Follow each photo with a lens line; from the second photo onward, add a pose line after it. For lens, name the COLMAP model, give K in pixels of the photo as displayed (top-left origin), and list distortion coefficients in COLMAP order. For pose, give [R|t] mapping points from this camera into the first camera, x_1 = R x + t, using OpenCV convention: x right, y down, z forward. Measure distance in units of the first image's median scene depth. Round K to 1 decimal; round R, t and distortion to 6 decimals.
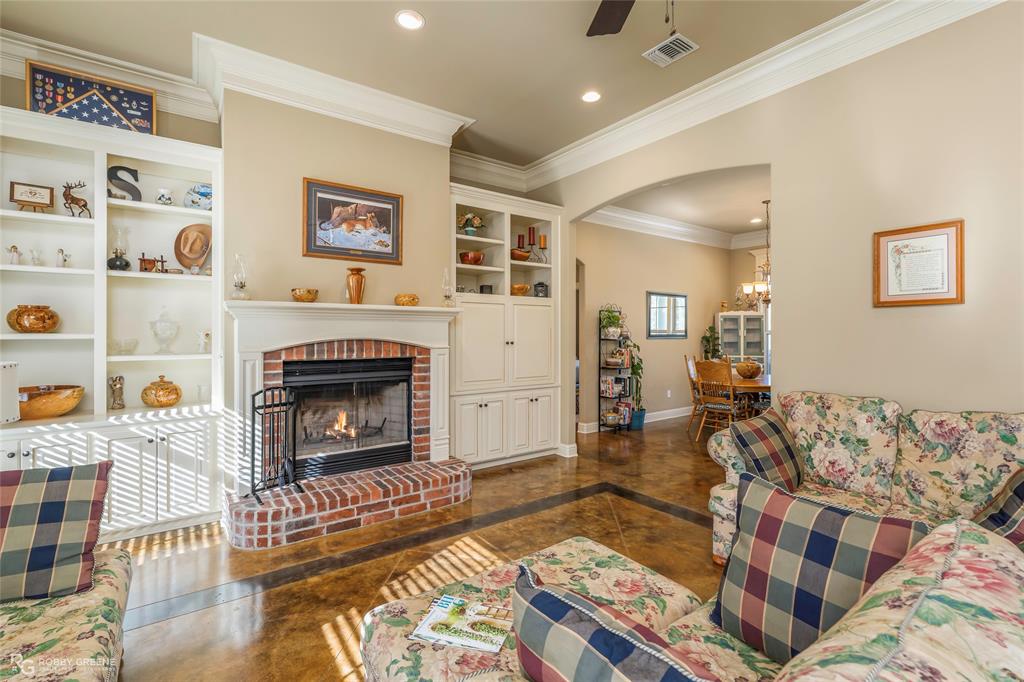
lens RADIAL K [[465.3, 0, 516.5], [0, 465.3, 335.5], [0, 0, 1]] dist [-0.000634, 0.000131]
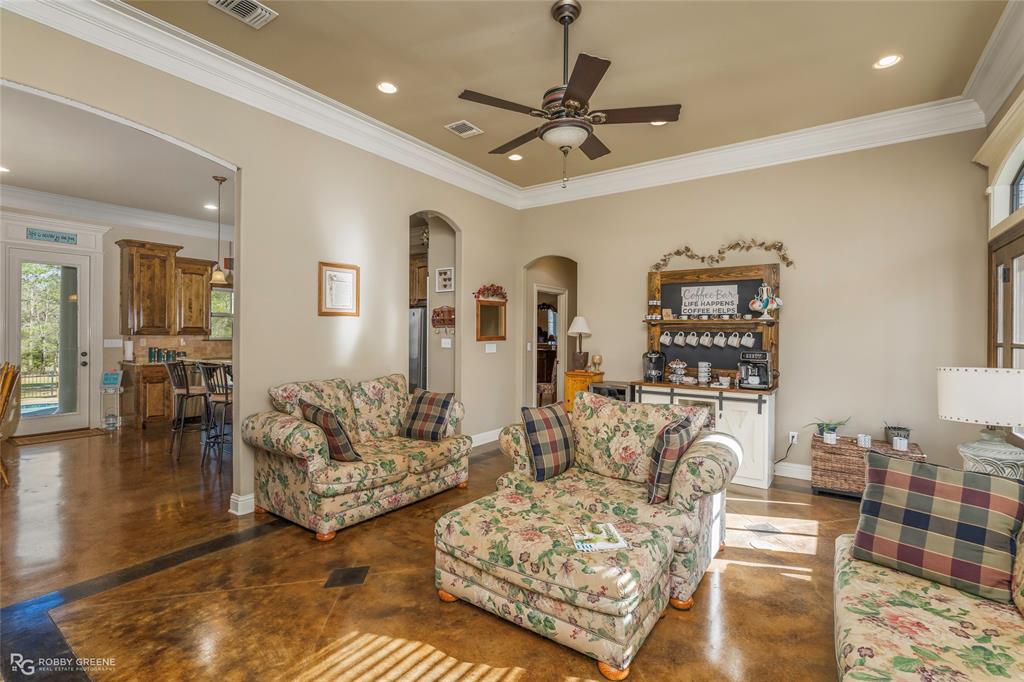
lens RADIAL K [[465.3, 0, 511.9], [0, 465.3, 335.0], [0, 0, 1]] dist [-0.000634, 0.000131]
pose [[-0.307993, -0.004637, 0.951377, -0.569982], [-0.003350, 0.999987, 0.003789, -0.007056], [-0.951383, -0.002020, -0.308004, 0.690195]]
